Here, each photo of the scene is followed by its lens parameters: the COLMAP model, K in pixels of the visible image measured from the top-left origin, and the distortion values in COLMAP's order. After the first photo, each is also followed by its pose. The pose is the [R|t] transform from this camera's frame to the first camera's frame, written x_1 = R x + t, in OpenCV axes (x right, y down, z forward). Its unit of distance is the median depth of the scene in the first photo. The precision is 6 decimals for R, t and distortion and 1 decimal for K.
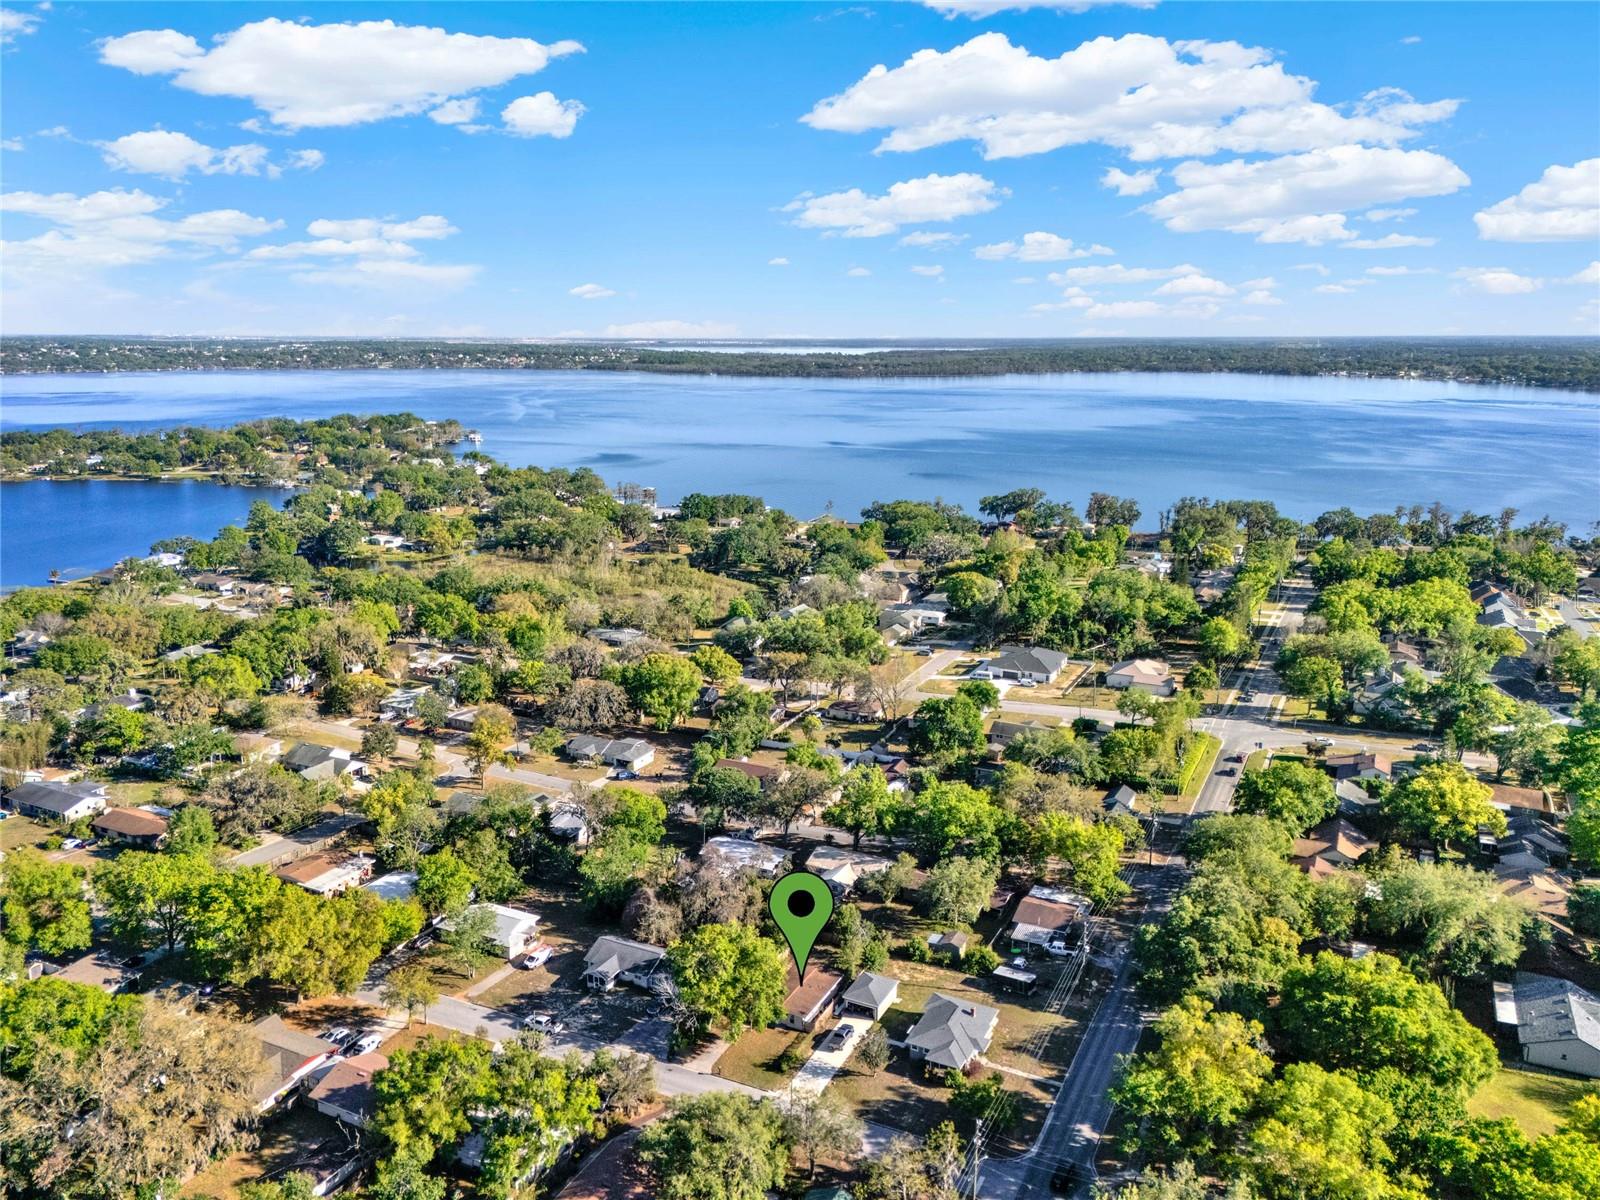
lens RADIAL K [[1205.6, 0, 800.0], [0, 1205.6, 600.0], [0, 0, 1]] dist [0.079254, -0.053371]
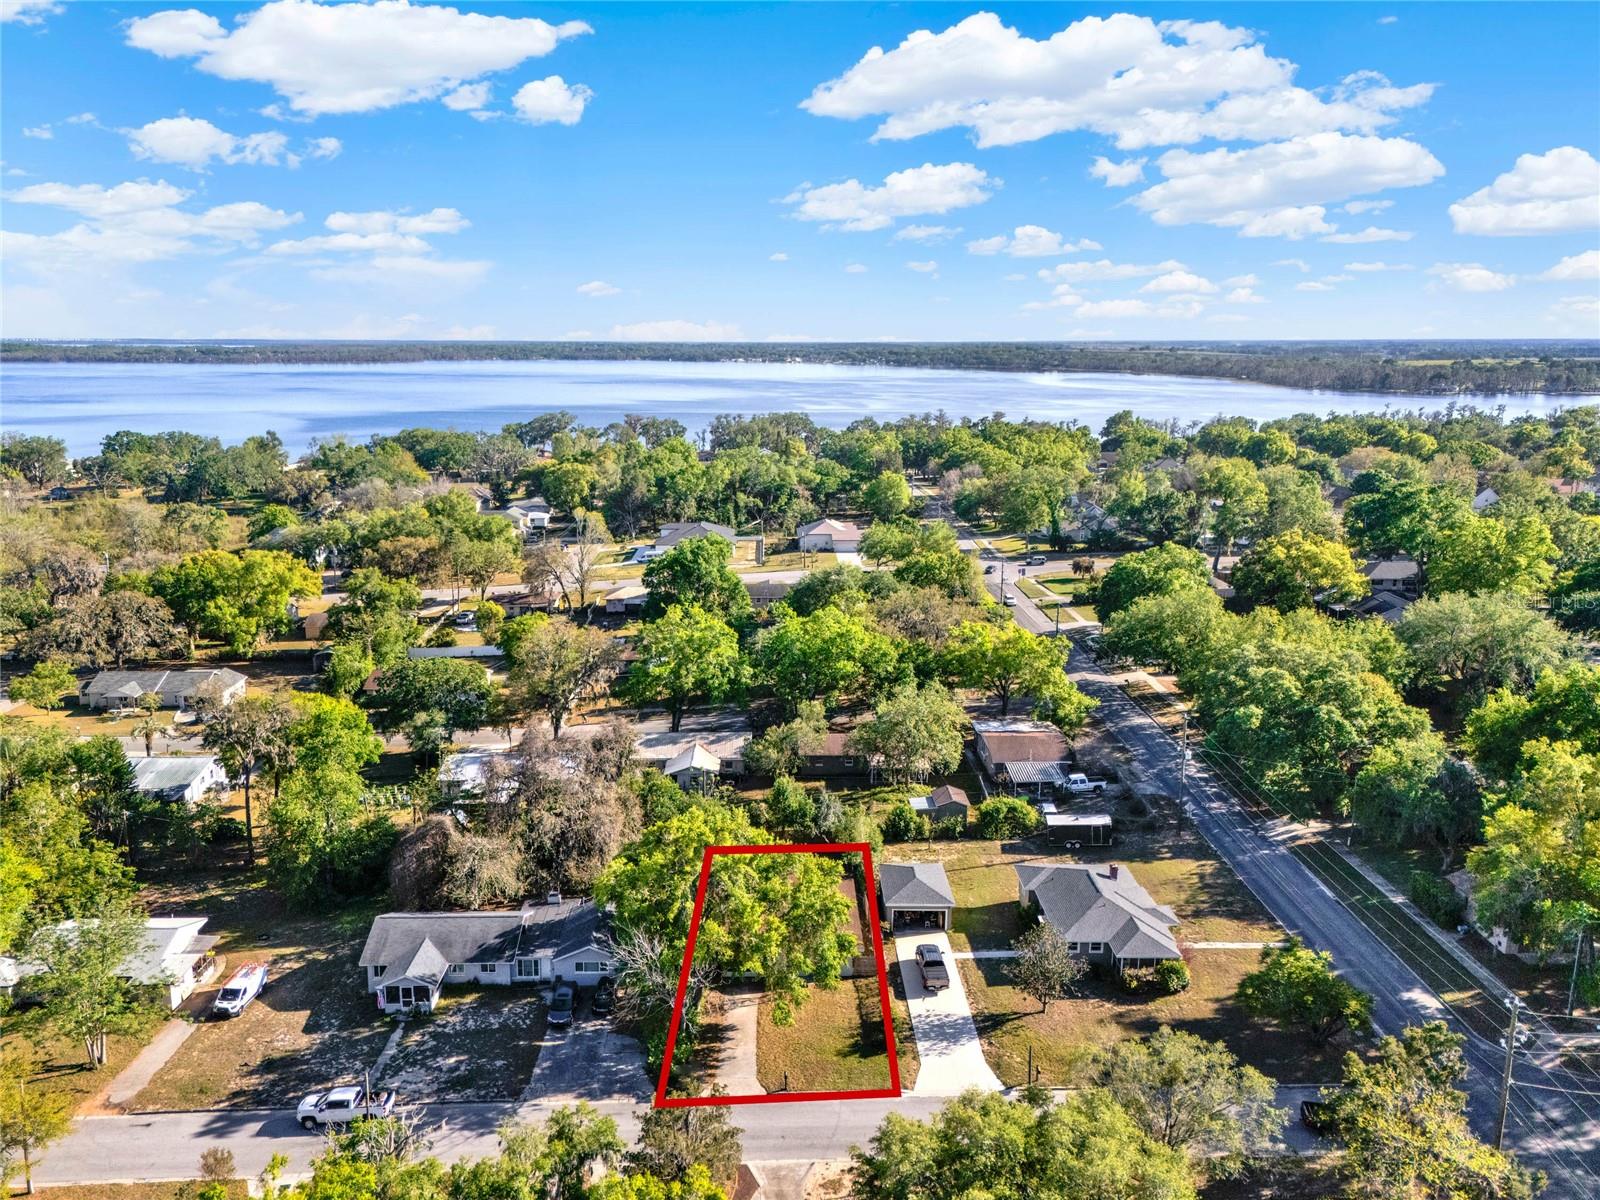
lens RADIAL K [[1205.6, 0, 800.0], [0, 1205.6, 600.0], [0, 0, 1]] dist [0.079254, -0.053371]
pose [[0.890525, -0.108333, 0.441847, -0.122440], [0.108373, 0.993790, 0.025239, 0.086110], [-0.441837, 0.025408, 0.896736, 0.262611]]
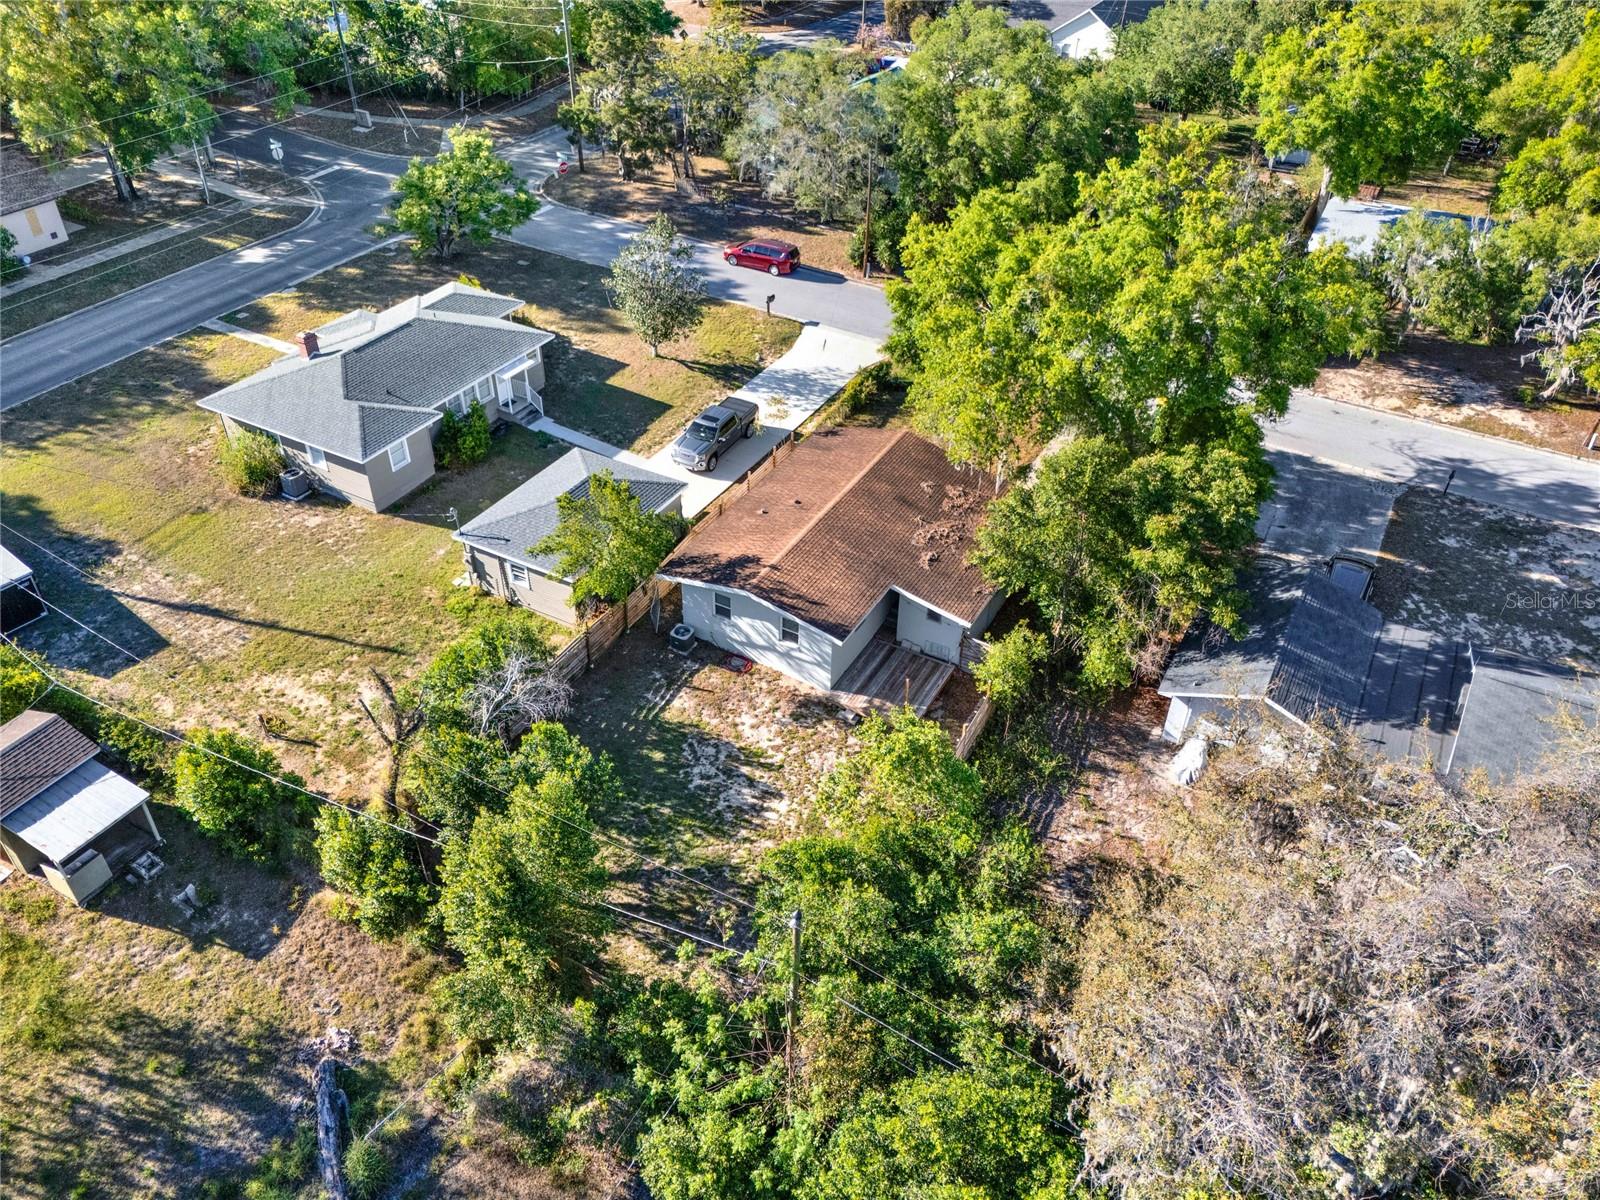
lens RADIAL K [[1205.6, 0, 800.0], [0, 1205.6, 600.0], [0, 0, 1]] dist [0.079254, -0.053371]
pose [[-0.997888, -0.055258, 0.034159, -0.001604], [-0.009415, 0.643283, 0.765570, 0.066012], [-0.064278, 0.763632, -0.642445, 0.622048]]
